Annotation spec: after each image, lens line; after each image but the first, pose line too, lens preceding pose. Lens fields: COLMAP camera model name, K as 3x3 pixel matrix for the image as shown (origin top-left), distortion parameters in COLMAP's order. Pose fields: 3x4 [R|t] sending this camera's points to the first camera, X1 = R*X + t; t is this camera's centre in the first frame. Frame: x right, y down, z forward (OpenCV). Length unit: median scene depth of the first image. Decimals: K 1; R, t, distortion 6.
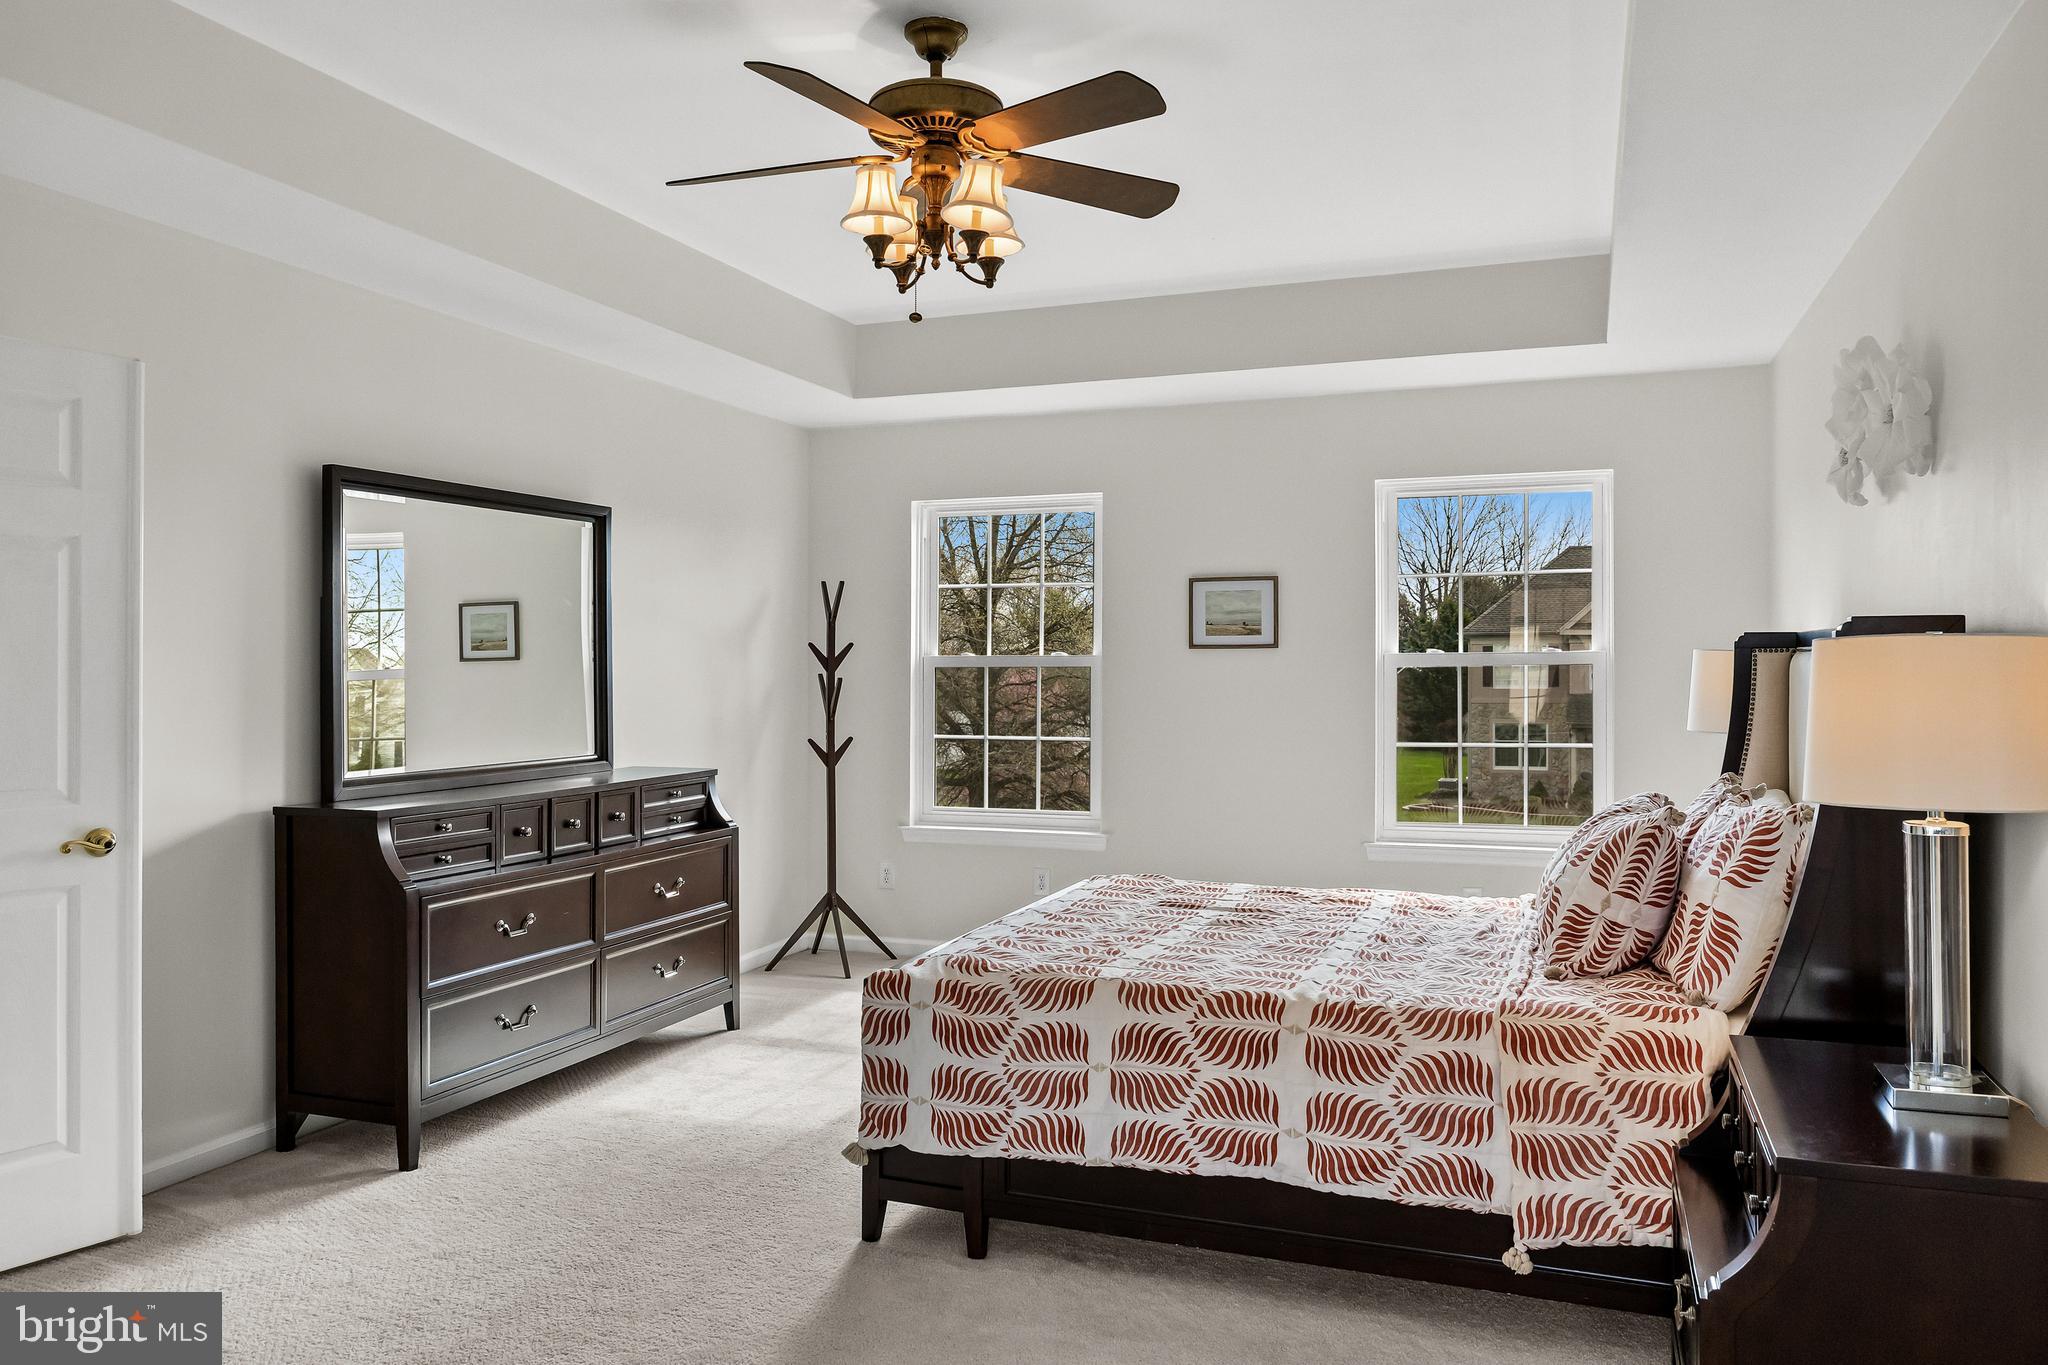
lens RADIAL K [[1463.7, 0, 1023.4], [0, 1463.7, 679.9], [0, 0, 1]] dist [-0.000489, 0.001988]
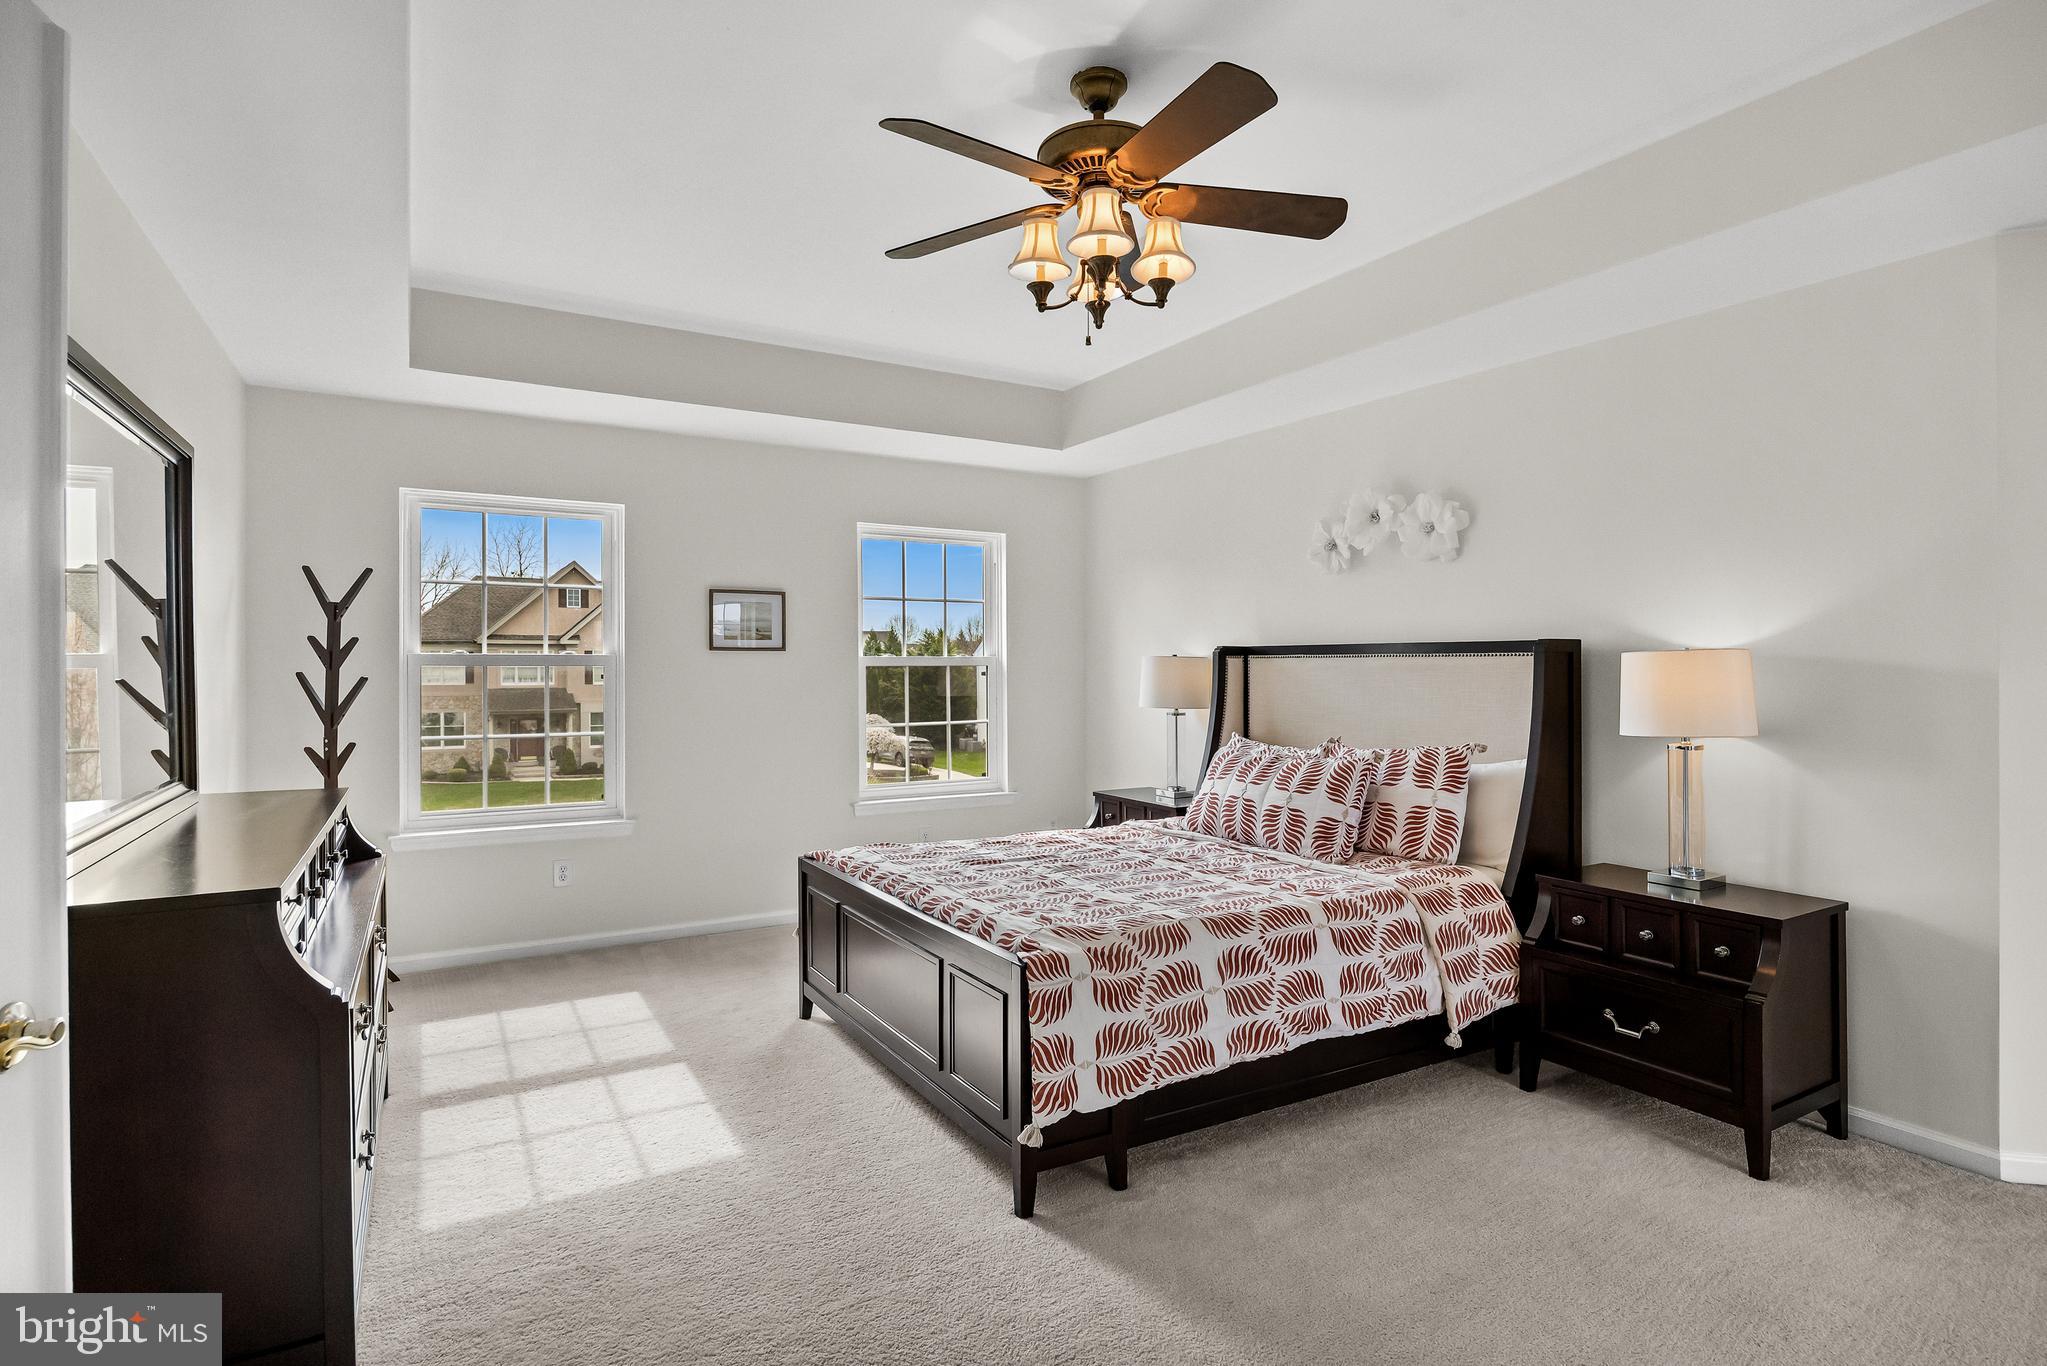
lens RADIAL K [[1040.6, 0, 1026.1], [0, 1040.6, 673.3], [0, 0, 1]] dist [-0.003359, 0.001539]
pose [[0.628148, -0.003280, 0.778087, -0.723944], [0.006196, 0.999980, -0.000787, -0.001918], [-0.778069, 0.005315, 0.628156, 0.570379]]
